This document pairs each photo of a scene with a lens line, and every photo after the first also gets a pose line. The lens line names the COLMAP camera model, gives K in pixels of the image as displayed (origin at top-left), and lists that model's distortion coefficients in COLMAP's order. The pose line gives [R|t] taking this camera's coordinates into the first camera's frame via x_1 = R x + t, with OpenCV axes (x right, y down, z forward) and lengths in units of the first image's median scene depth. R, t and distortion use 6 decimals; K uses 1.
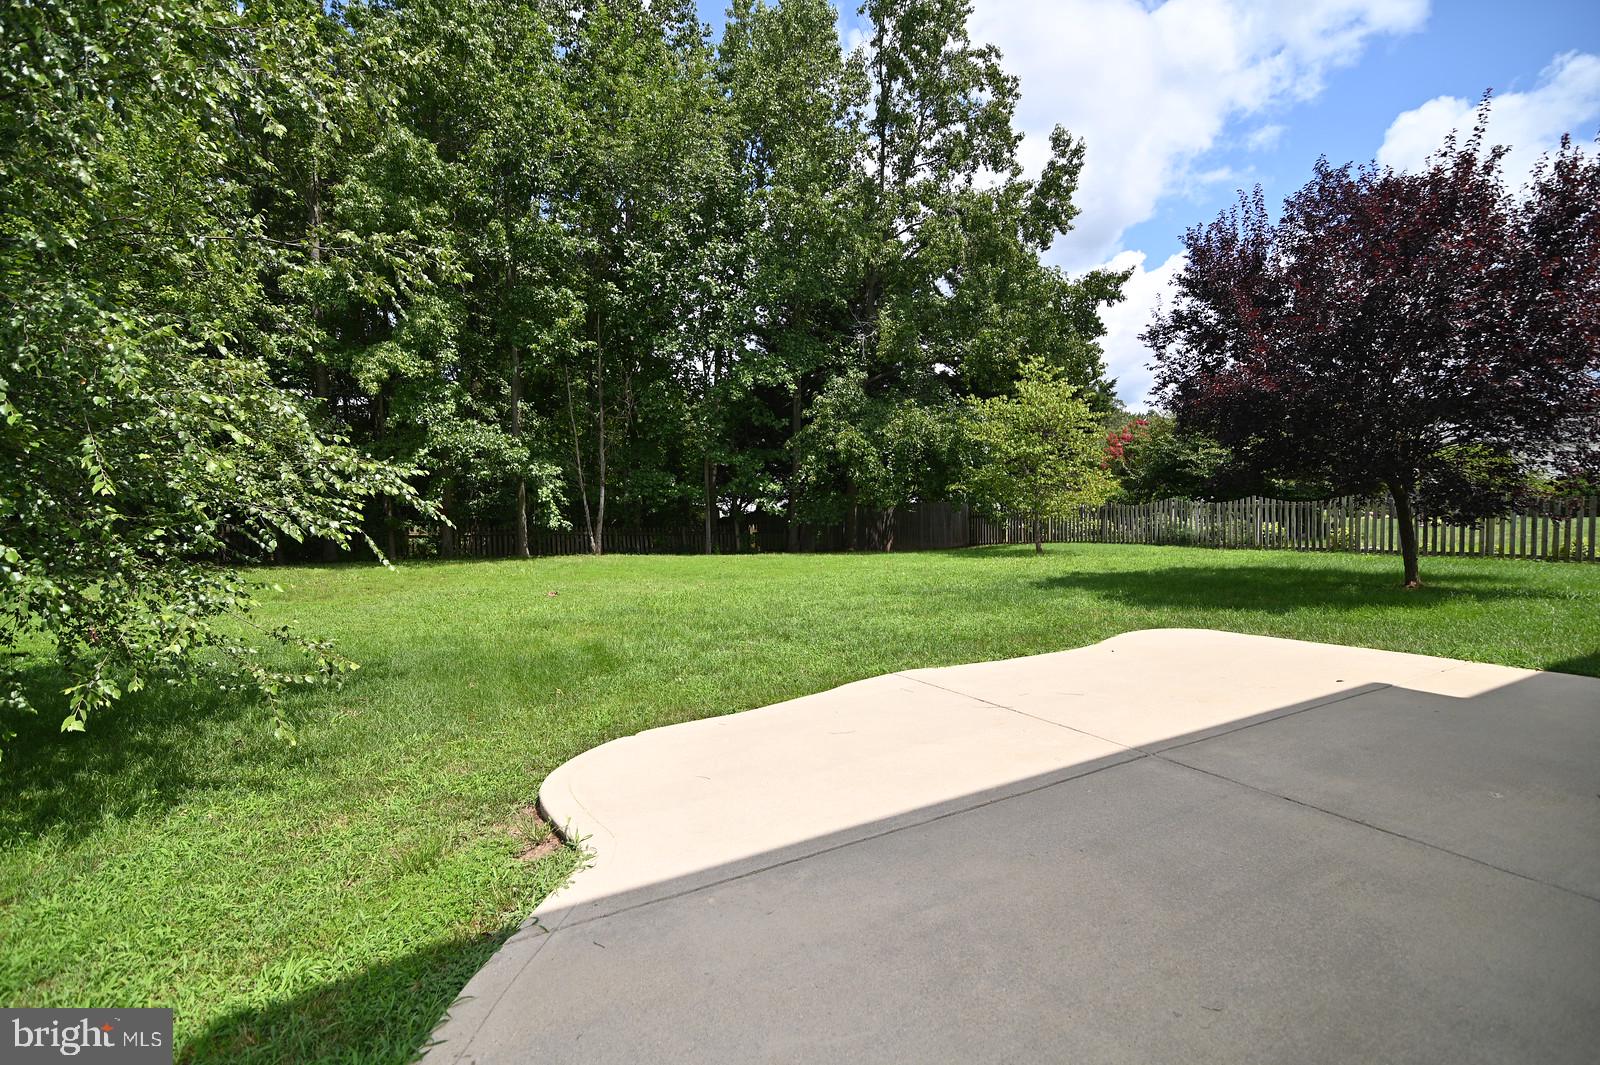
lens RADIAL K [[733.8, 0, 795.1], [0, 733.8, 534.9], [0, 0, 1]] dist [-0.018376, 0.000950]
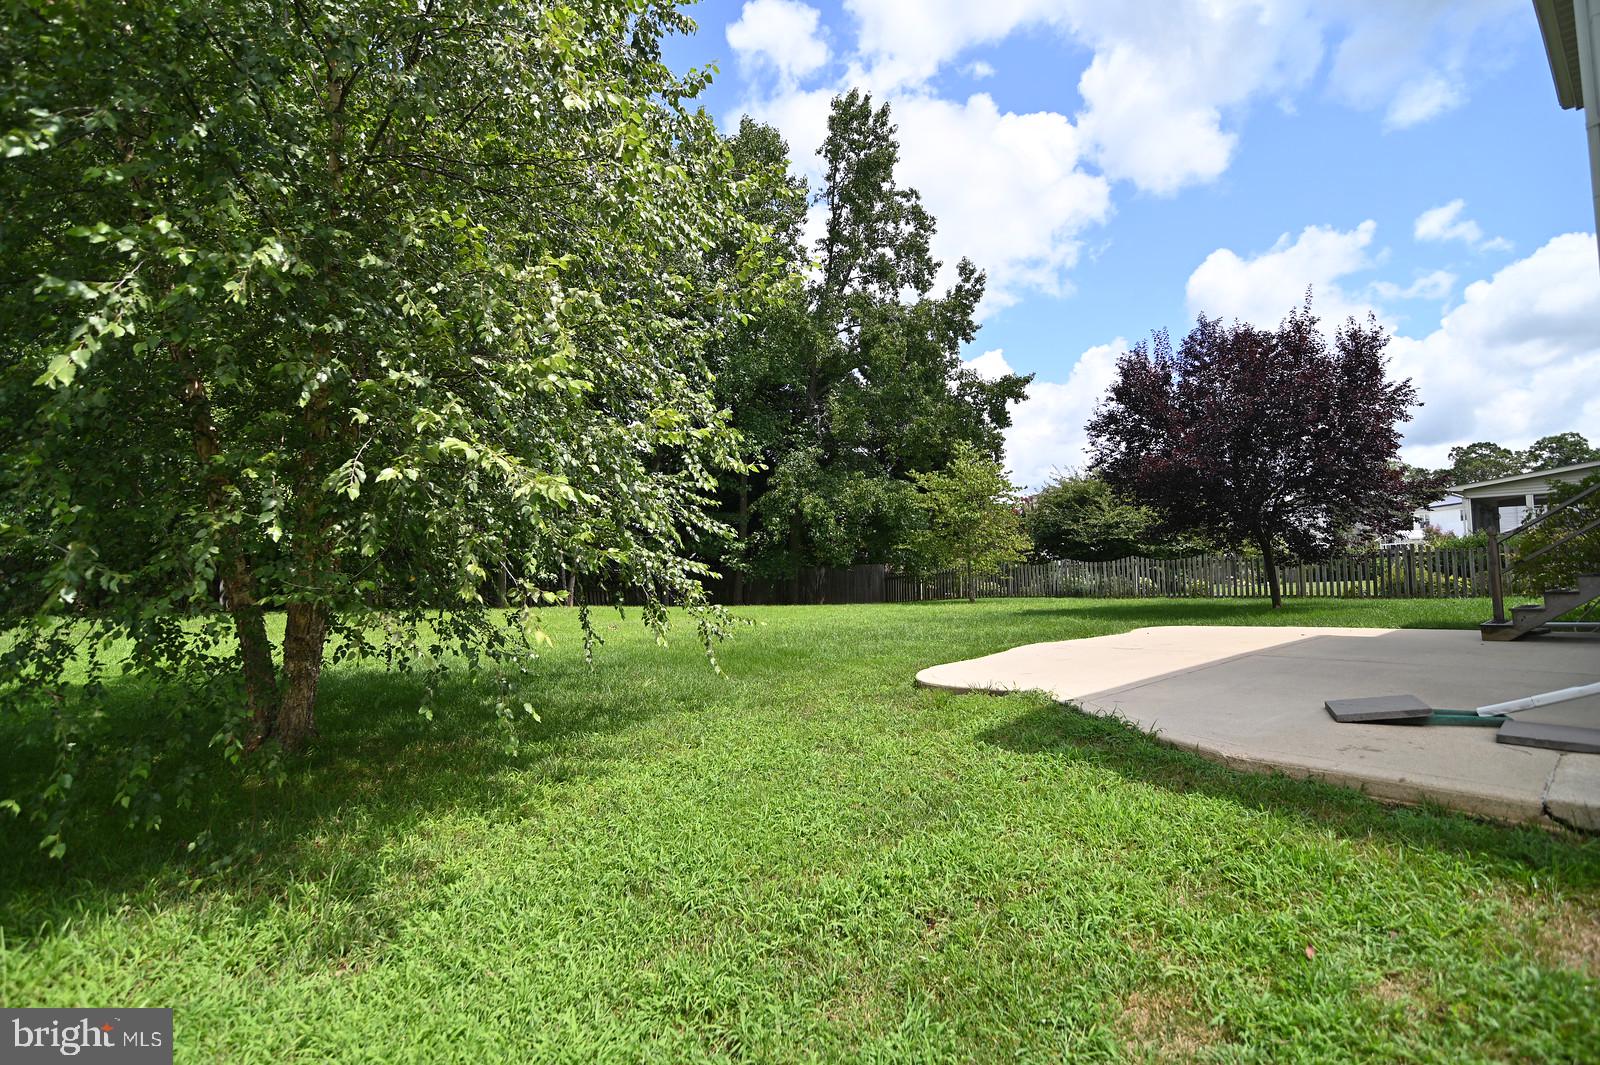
lens RADIAL K [[757.4, 0, 782.0], [0, 757.4, 534.9], [0, 0, 1]] dist [0.000638, 0.000366]
pose [[0.974530, 0.020945, 0.223276, -0.229970], [0.003940, 0.993876, -0.110430, 0.047311], [-0.224221, 0.108497, 0.968480, -0.129670]]
